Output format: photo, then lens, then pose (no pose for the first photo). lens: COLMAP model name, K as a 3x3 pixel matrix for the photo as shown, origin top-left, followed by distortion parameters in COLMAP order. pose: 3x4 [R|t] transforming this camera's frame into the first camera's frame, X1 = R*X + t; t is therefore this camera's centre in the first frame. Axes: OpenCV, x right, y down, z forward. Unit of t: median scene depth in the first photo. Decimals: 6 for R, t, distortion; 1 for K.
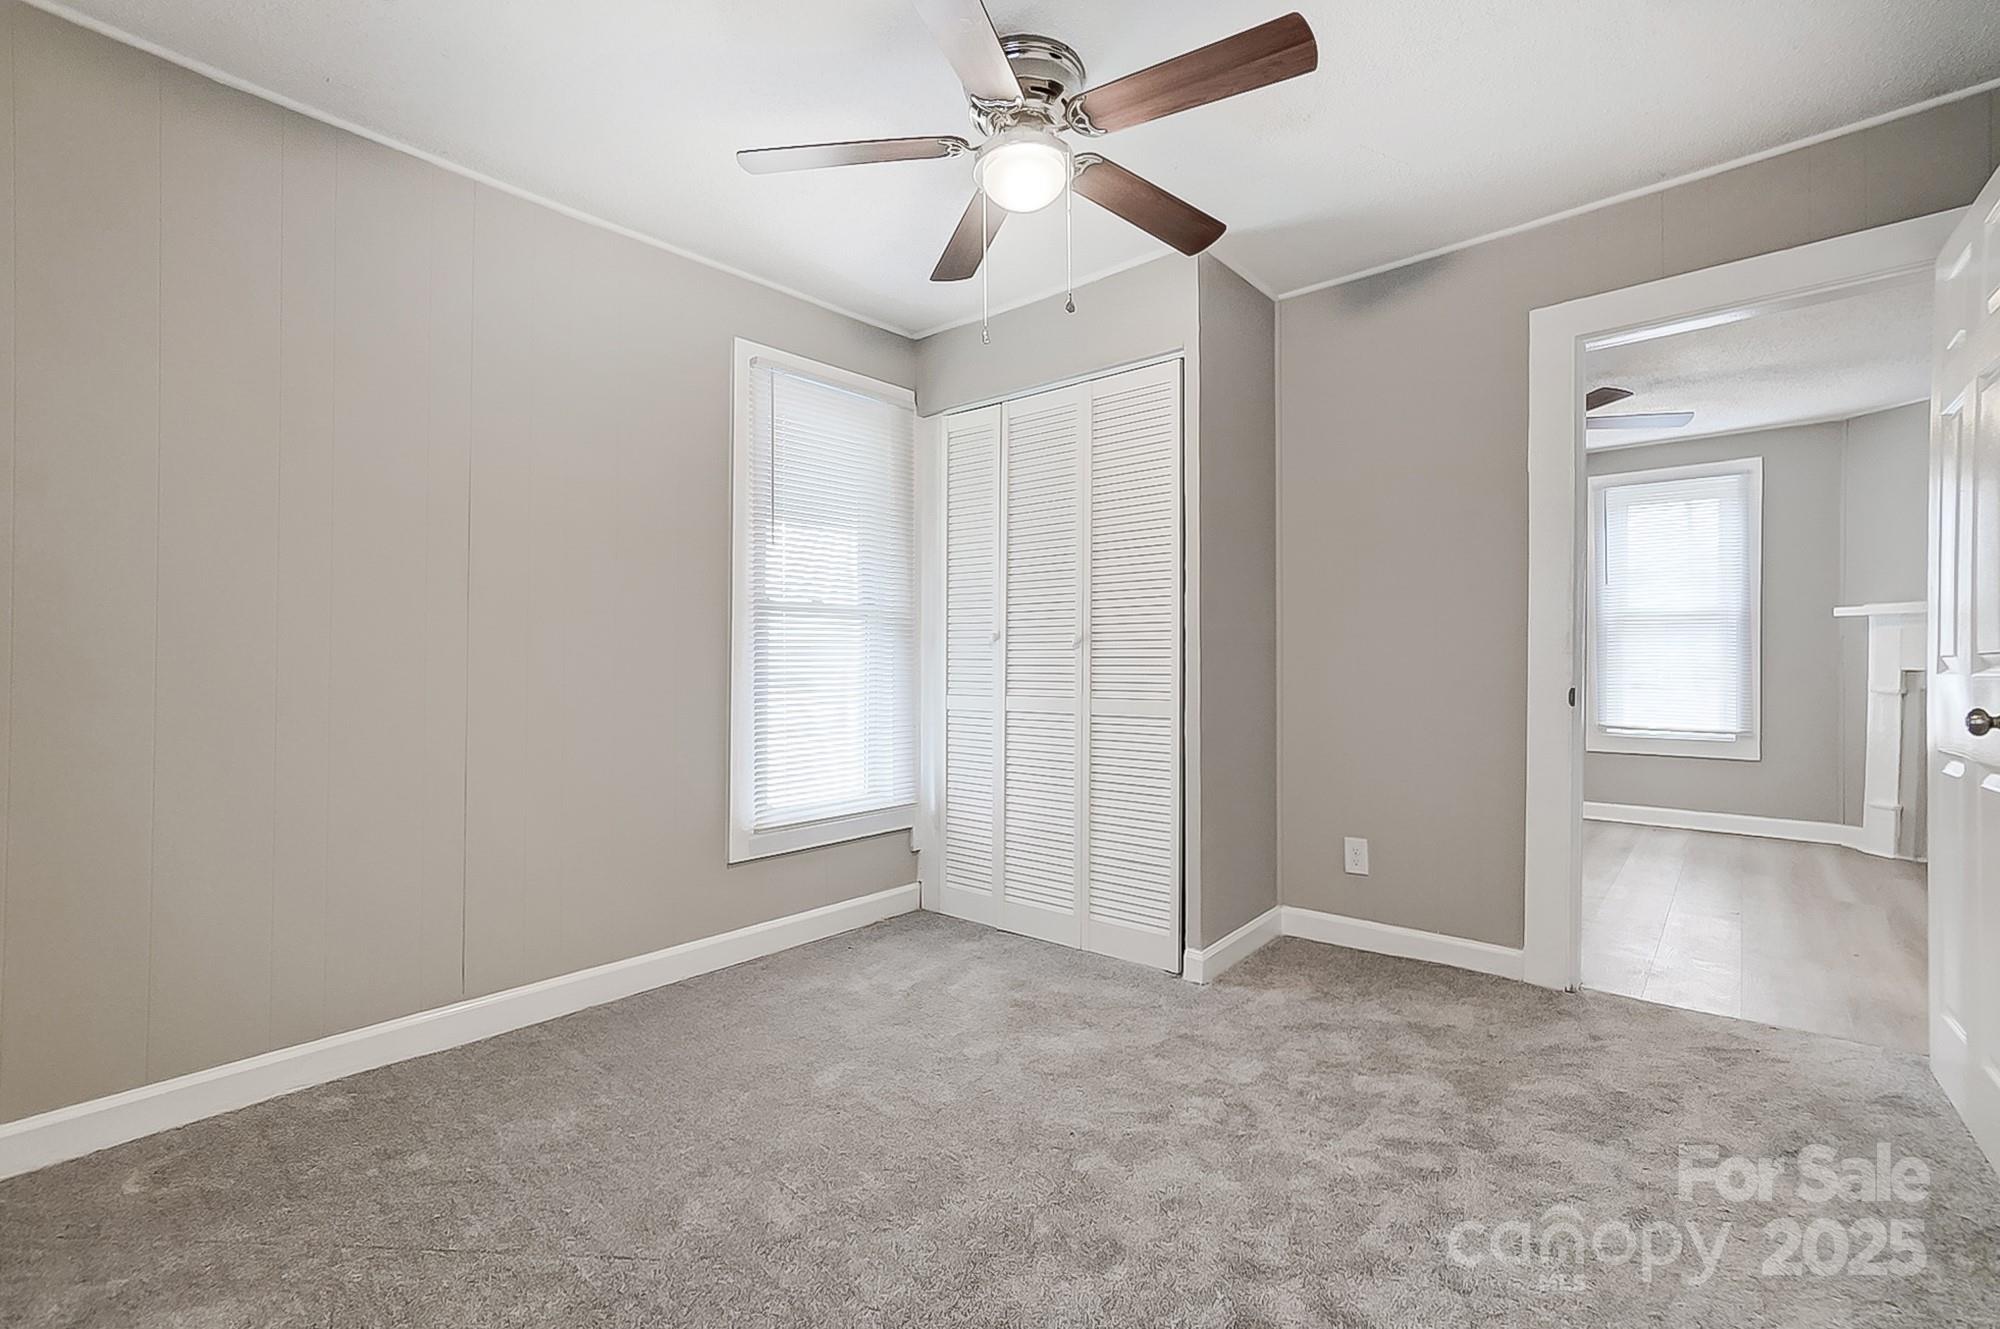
lens RADIAL K [[871.9, 0, 1000.4], [0, 871.9, 660.3], [0, 0, 1]] dist [0.000162, -0.000098]
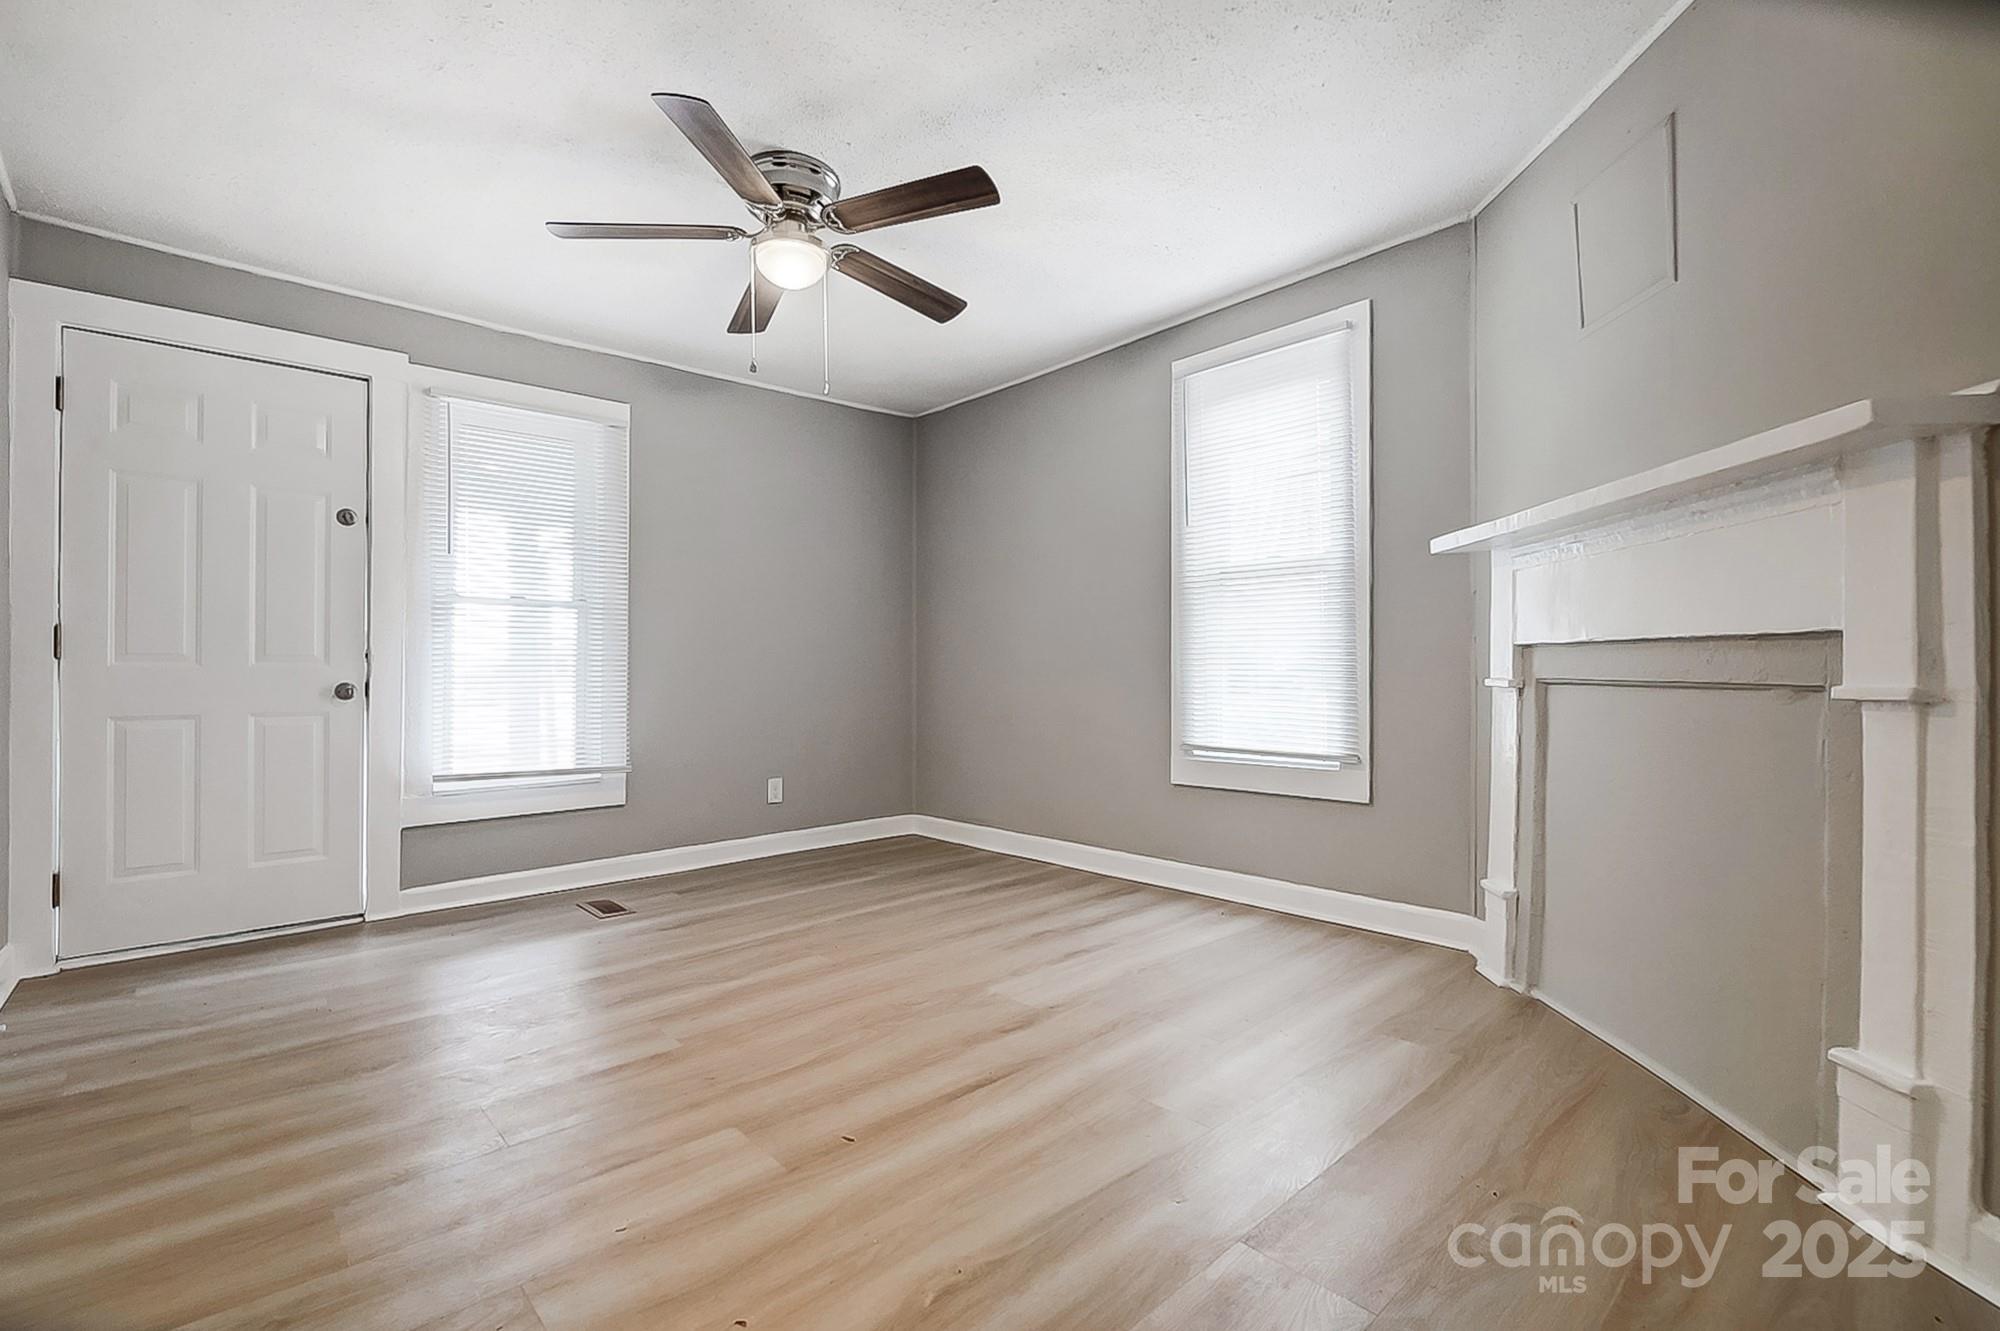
lens RADIAL K [[880.0, 0, 1000.0], [0, 880.0, 665.5], [0, 0, 1]] dist [-0.003954, -0.000232]
pose [[0.993241, -0.006089, -0.115911, 1.127269], [0.005019, 0.999942, -0.009518, 0.041660], [0.115963, 0.008872, 0.993214, 0.601789]]
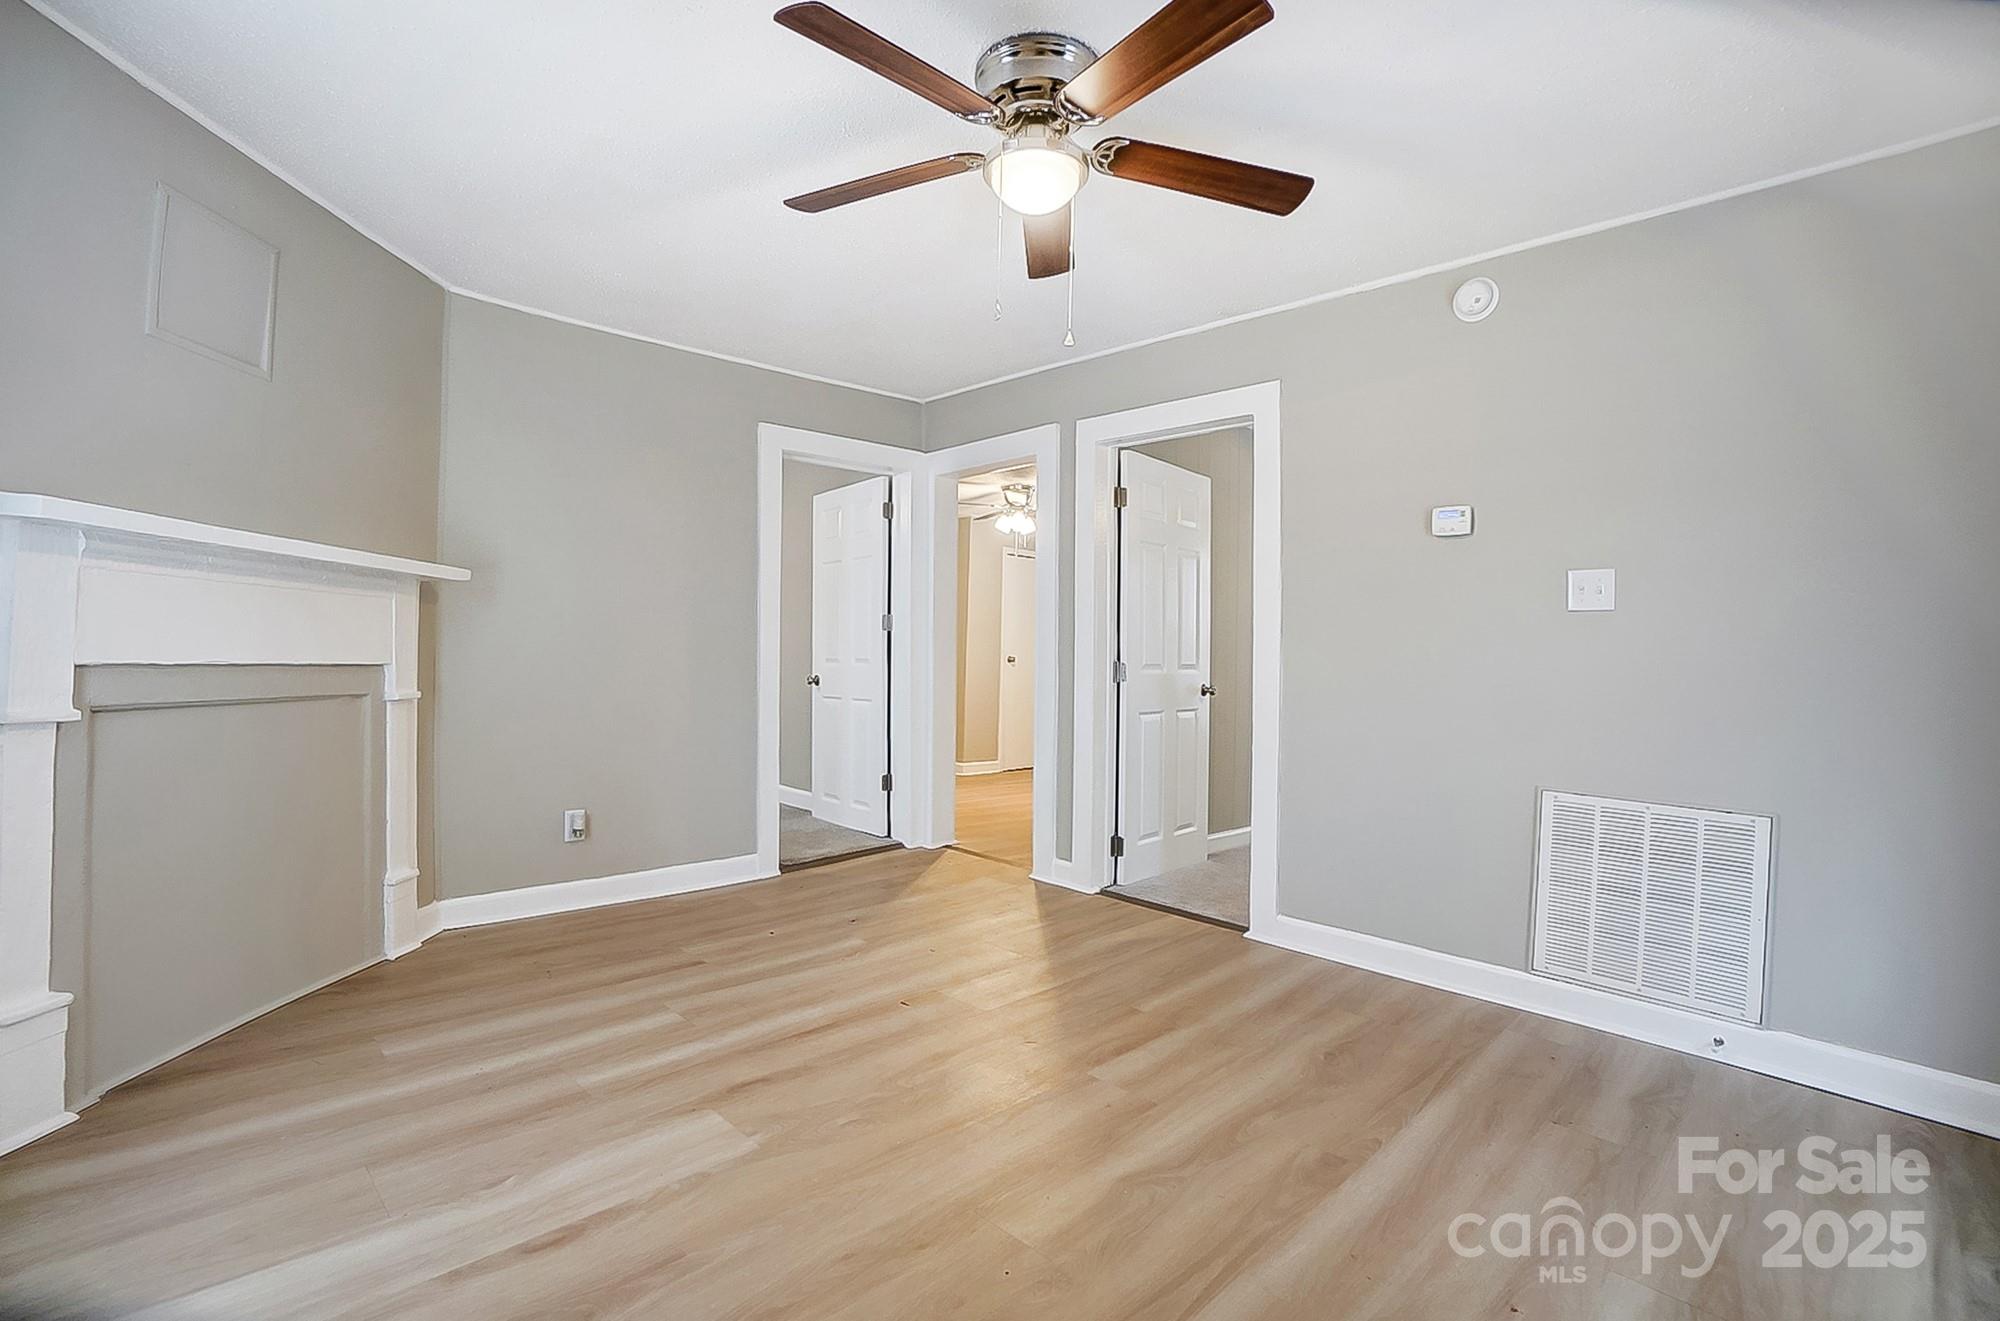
lens RADIAL K [[904.2, 0, 1000.0], [0, 904.2, 660.5], [0, 0, 1]] dist [-0.033504, 0.000305]
pose [[-0.996997, -0.022513, 0.074094, 0.813939], [-0.022312, 0.999745, 0.003550, -0.002074], [-0.074155, 0.001886, -0.997245, 2.018449]]
